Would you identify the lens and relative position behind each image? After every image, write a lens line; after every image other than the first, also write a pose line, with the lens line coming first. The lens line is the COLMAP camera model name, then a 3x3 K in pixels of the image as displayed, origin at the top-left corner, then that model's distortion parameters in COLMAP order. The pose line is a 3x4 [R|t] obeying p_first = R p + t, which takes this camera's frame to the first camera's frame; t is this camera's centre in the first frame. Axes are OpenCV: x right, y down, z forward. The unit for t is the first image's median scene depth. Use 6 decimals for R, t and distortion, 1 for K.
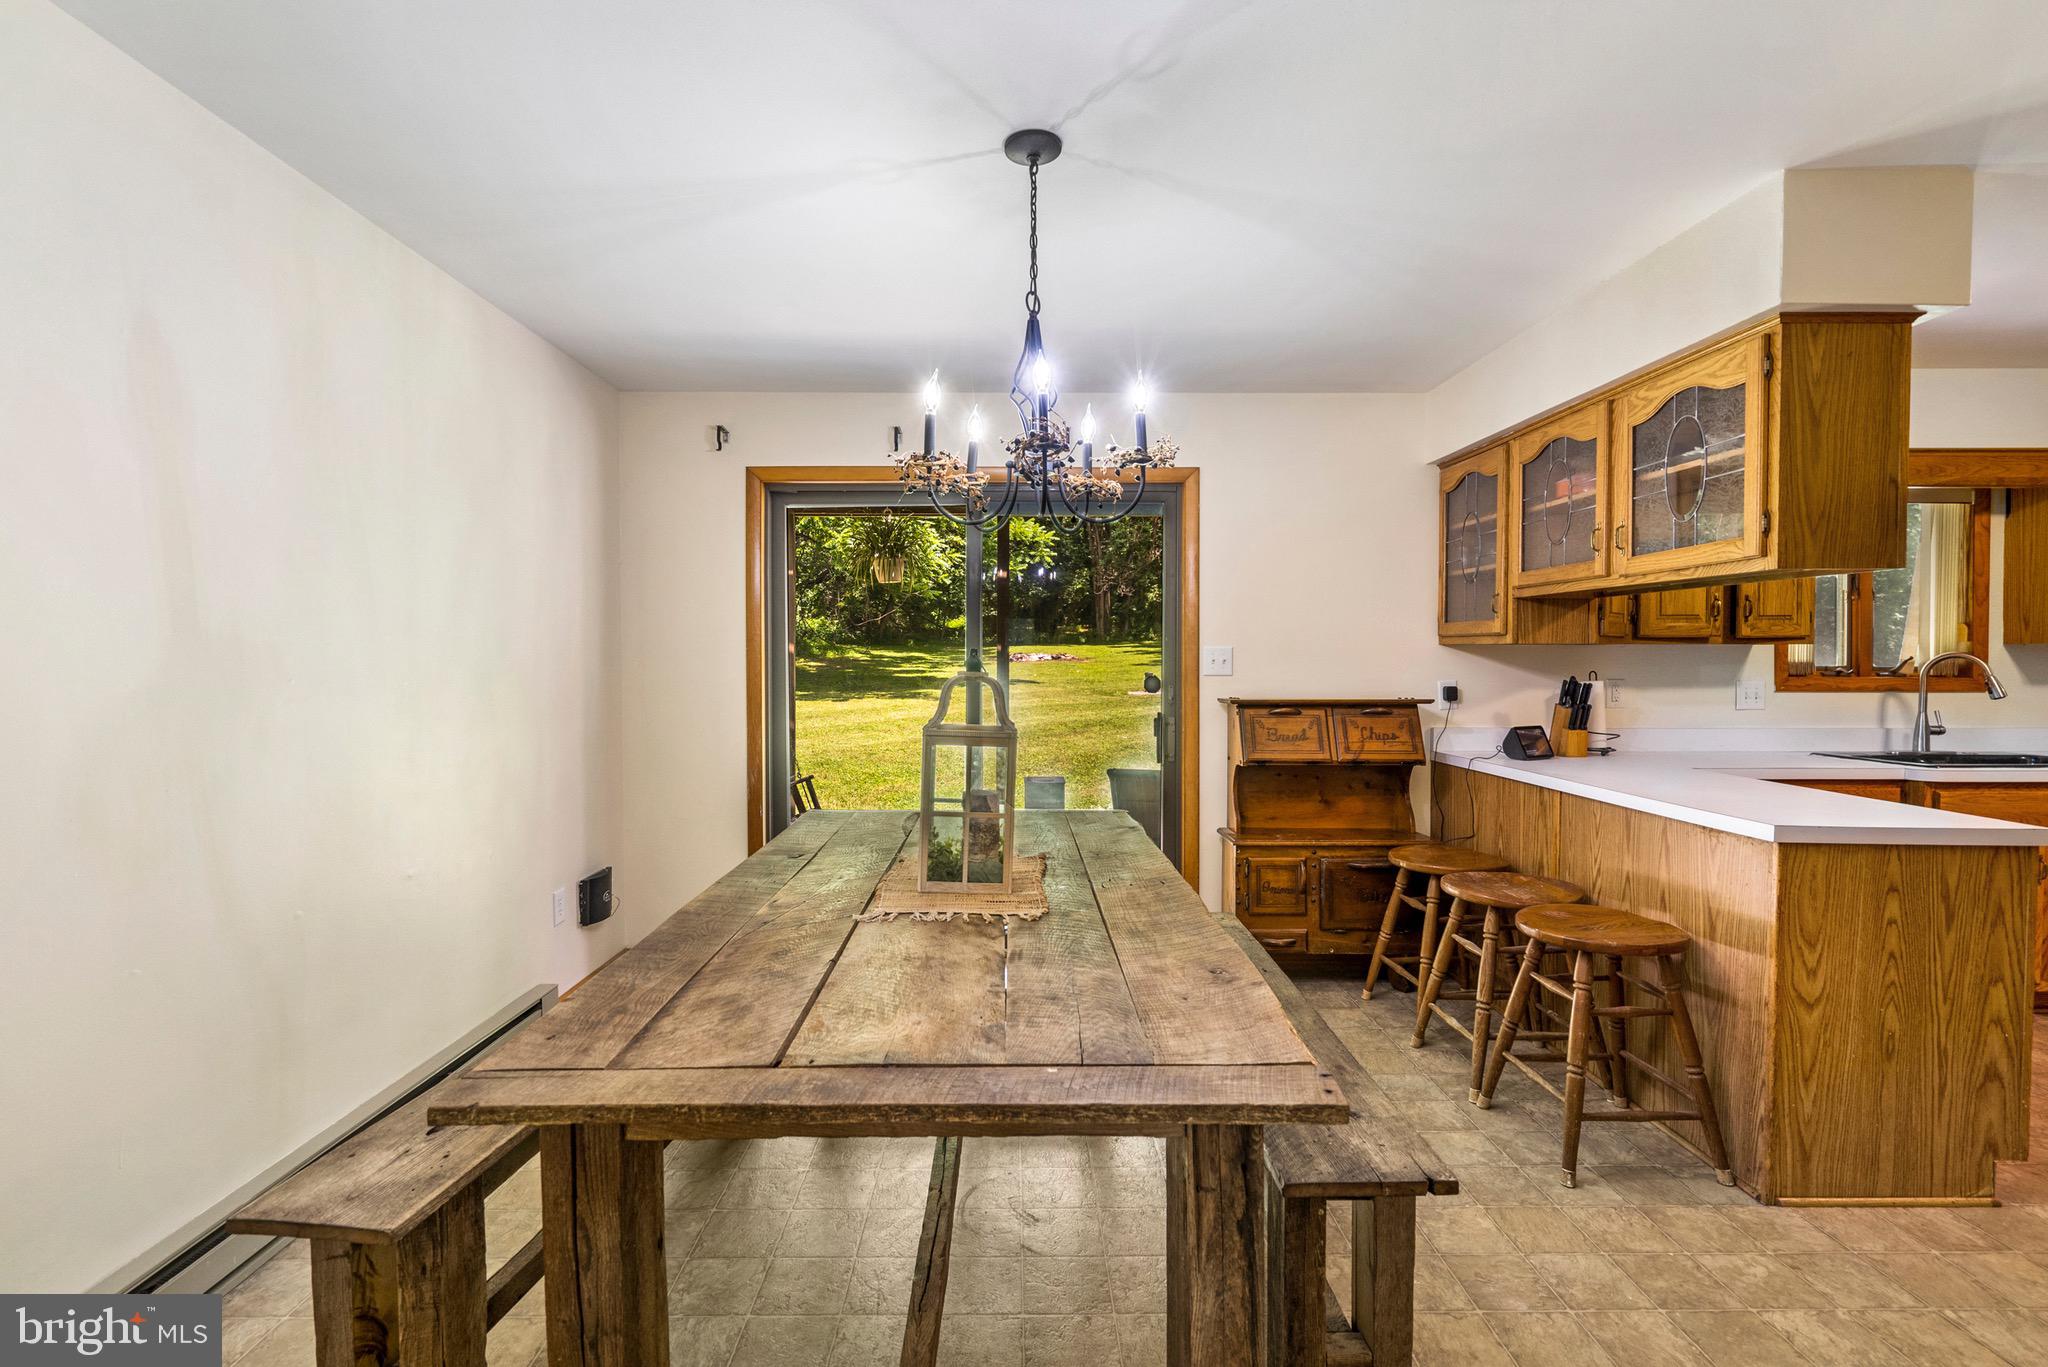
lens RADIAL K [[954.5, 0, 1031.7], [0, 954.5, 678.7], [0, 0, 1]] dist [0.001134, 0.001144]
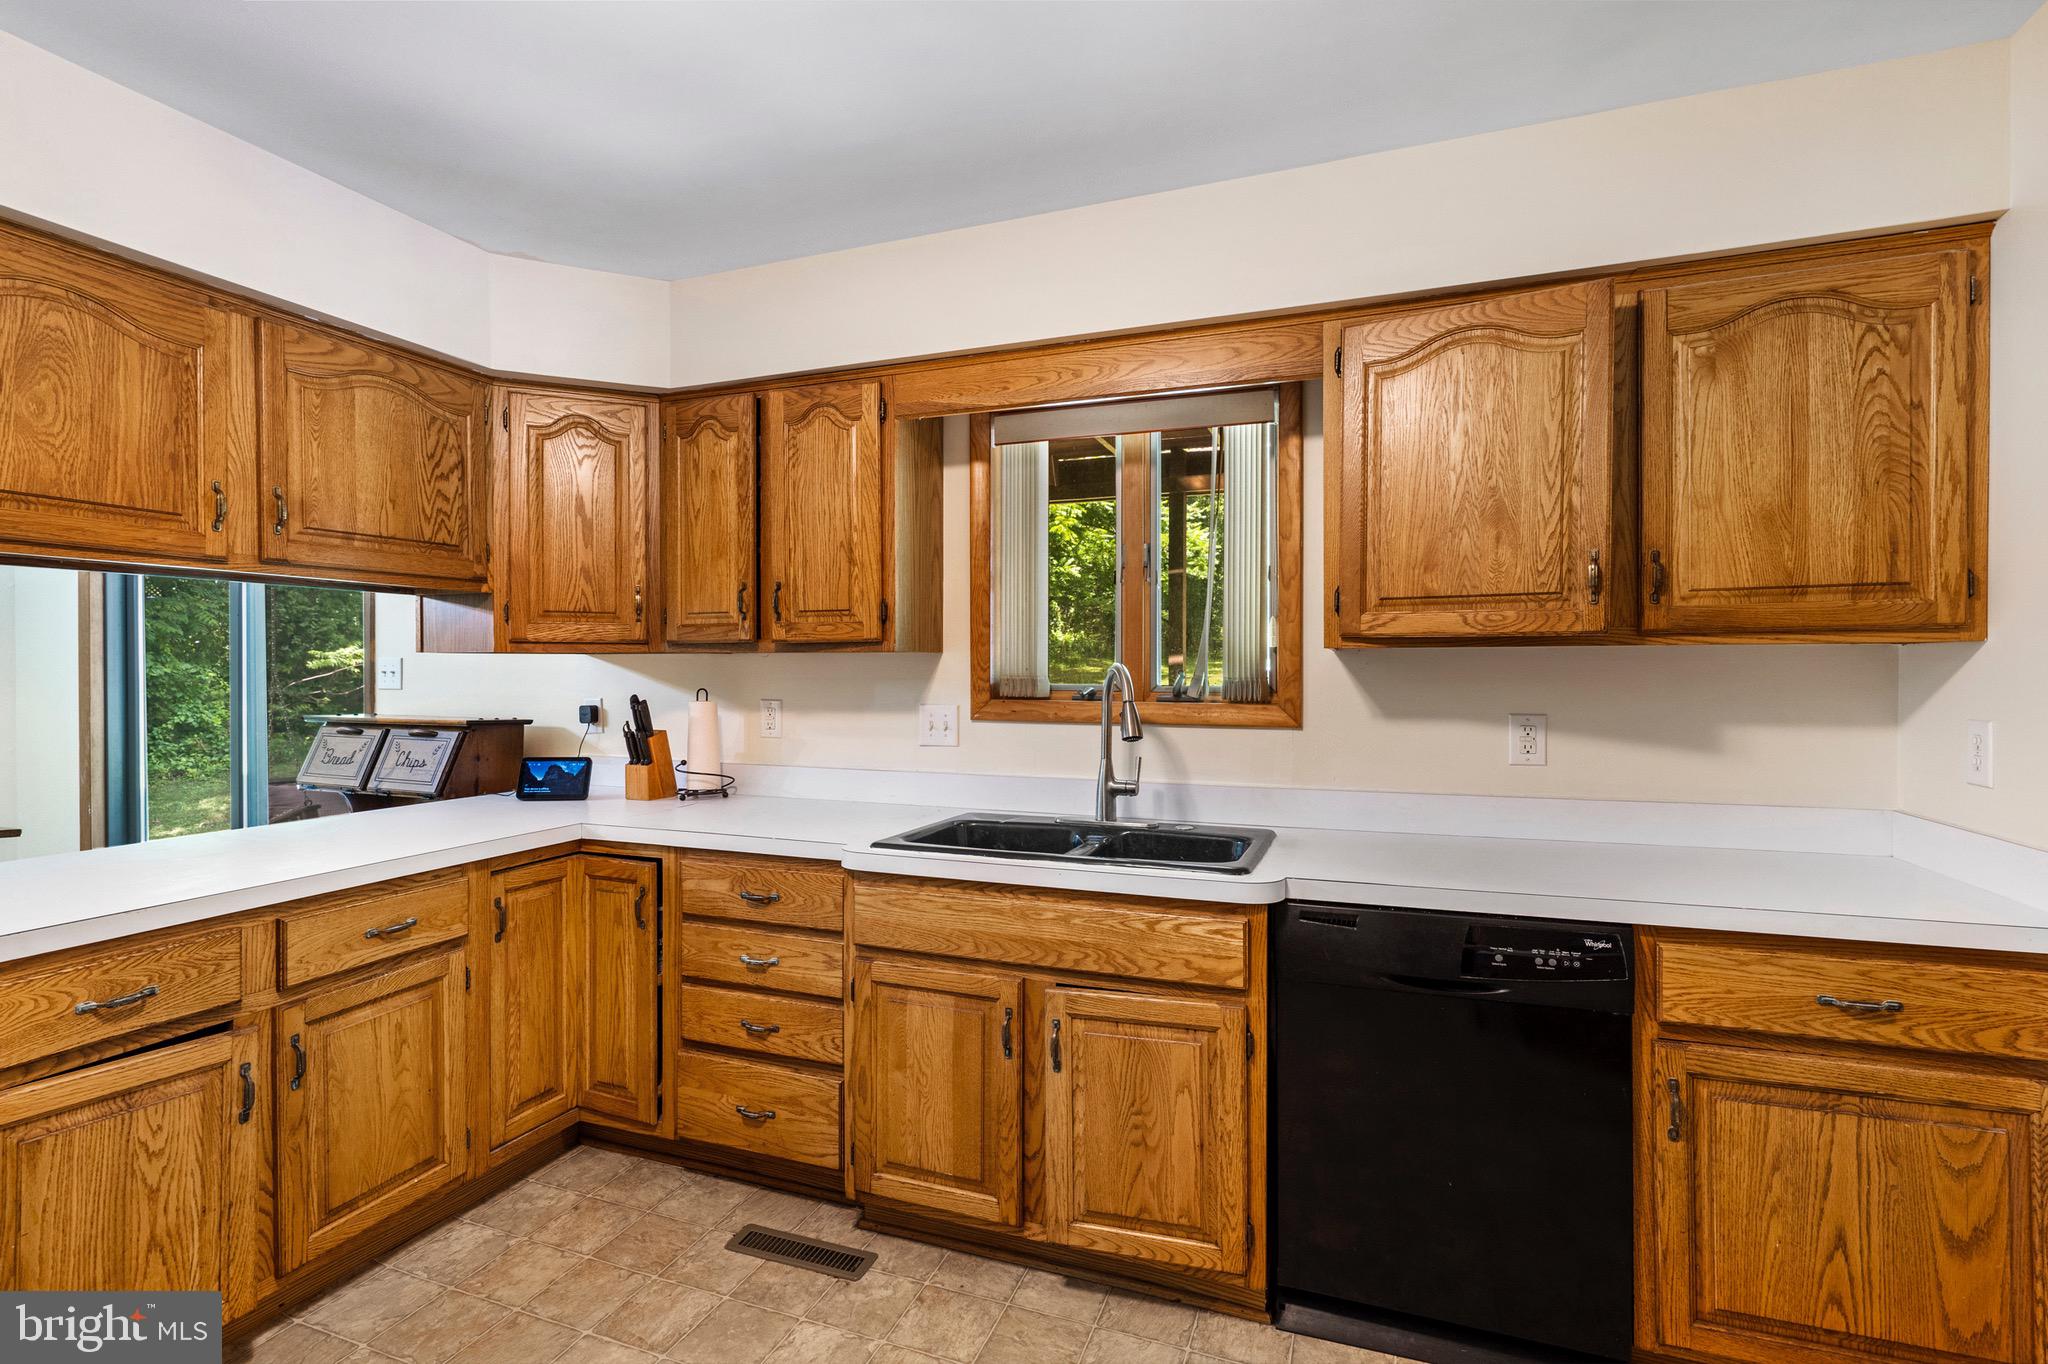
lens RADIAL K [[927.6, 0, 1013.5], [0, 927.6, 675.7], [0, 0, 1]] dist [-0.002463, 0.000179]
pose [[0.930528, 0.003697, -0.366202, 1.264823], [-0.009677, 0.999848, -0.014496, -0.011345], [0.366093, 0.017032, 0.930422, 0.467140]]
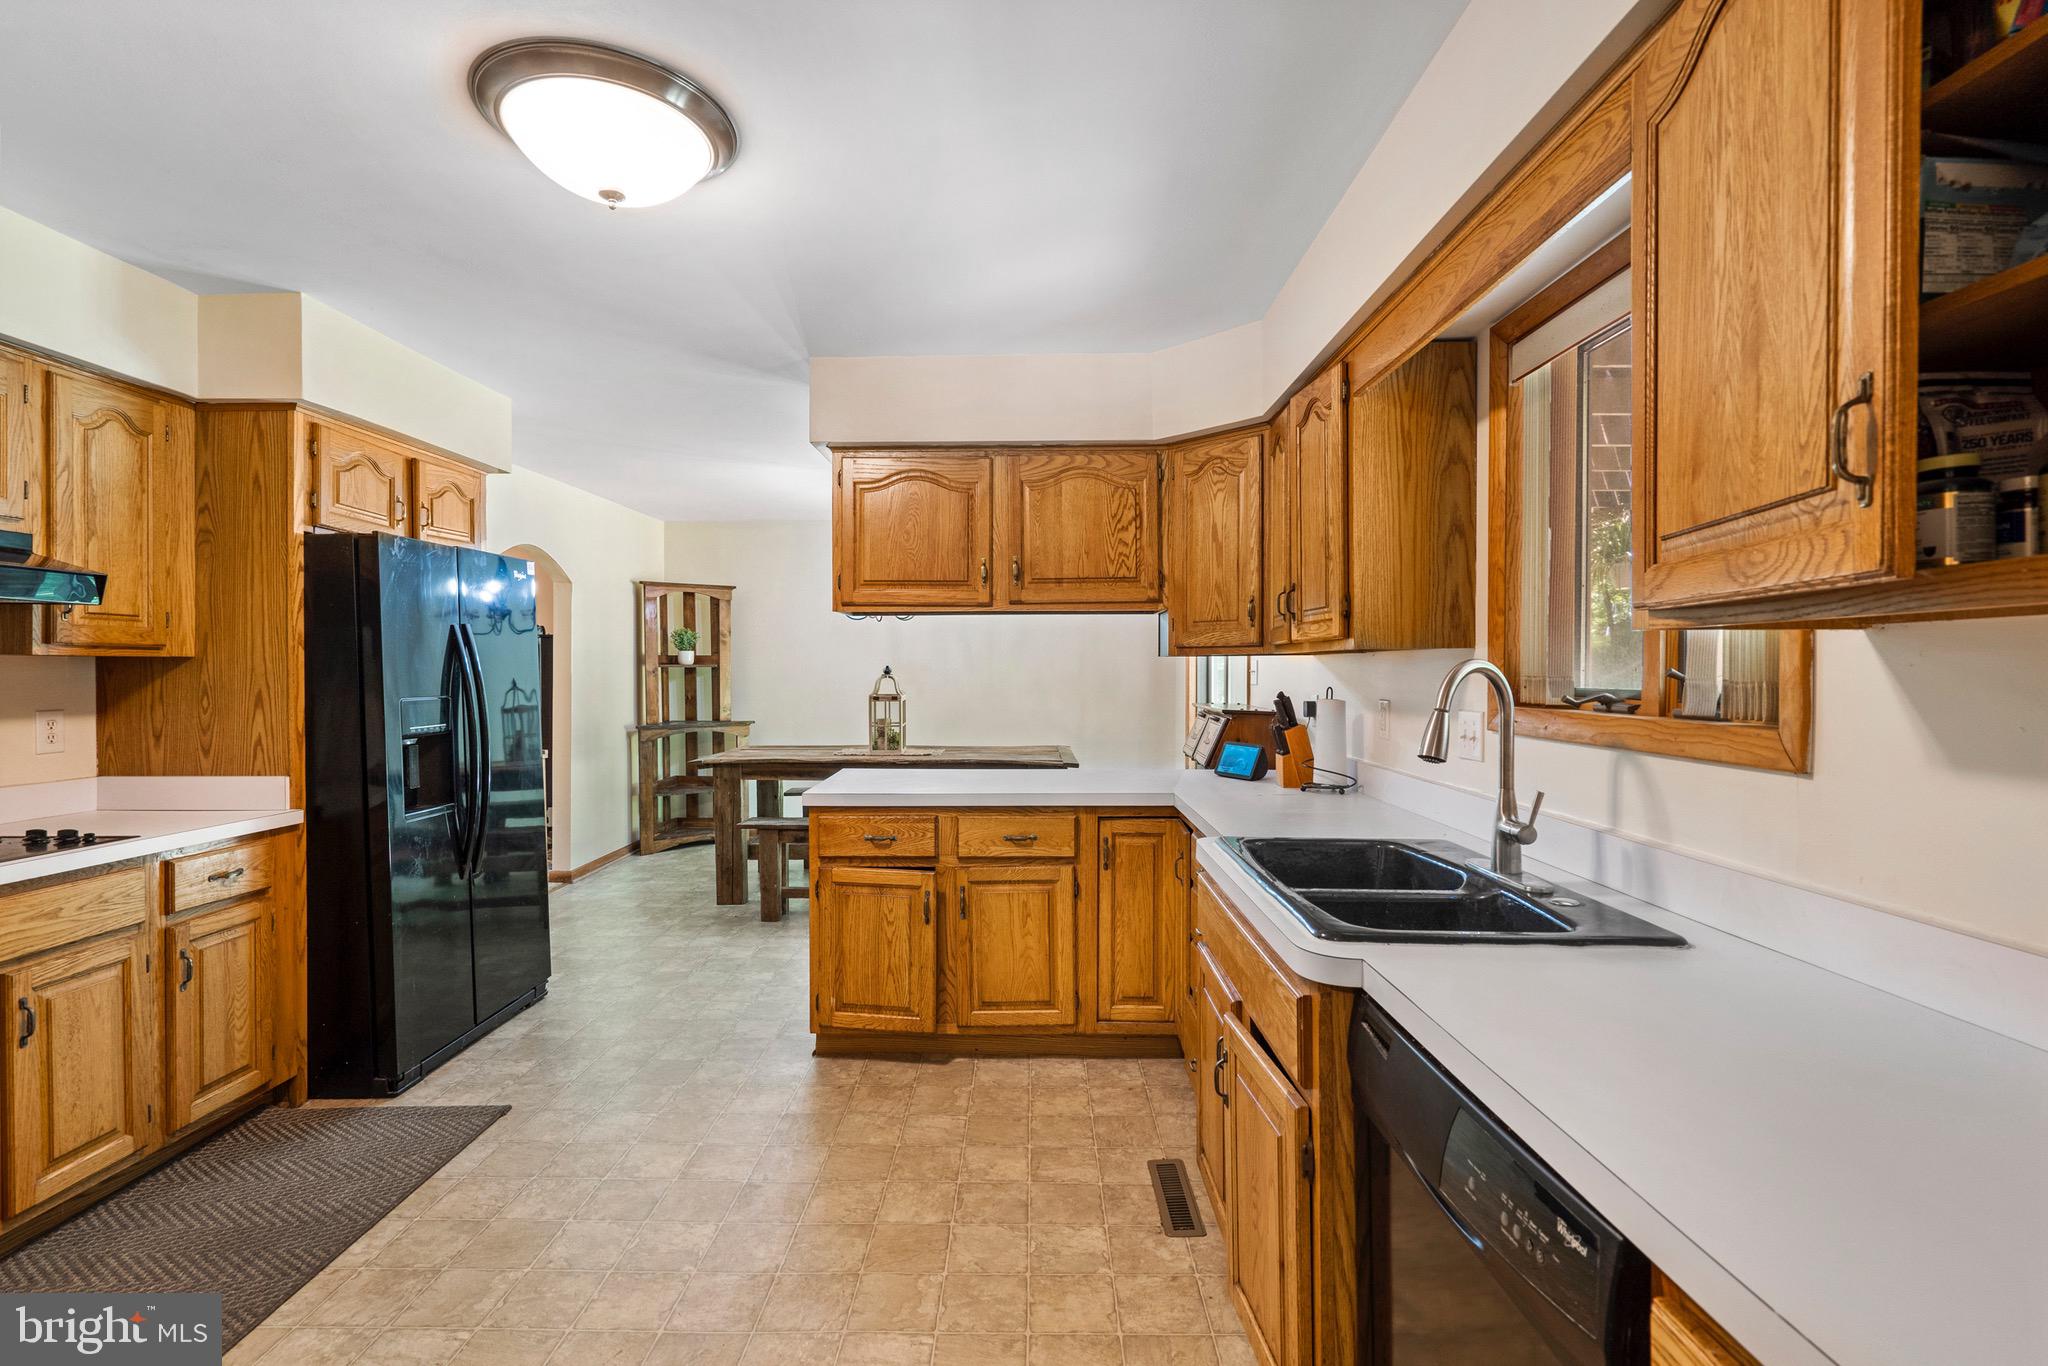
lens RADIAL K [[954.5, 0, 1031.7], [0, 954.5, 678.2], [0, 0, 1]] dist [0.001134, 0.001144]
pose [[-0.016002, 0.008923, -0.999832, 1.603904], [-0.022450, 0.999705, 0.009281, -0.019879], [0.999620, 0.022595, -0.015796, 0.887455]]
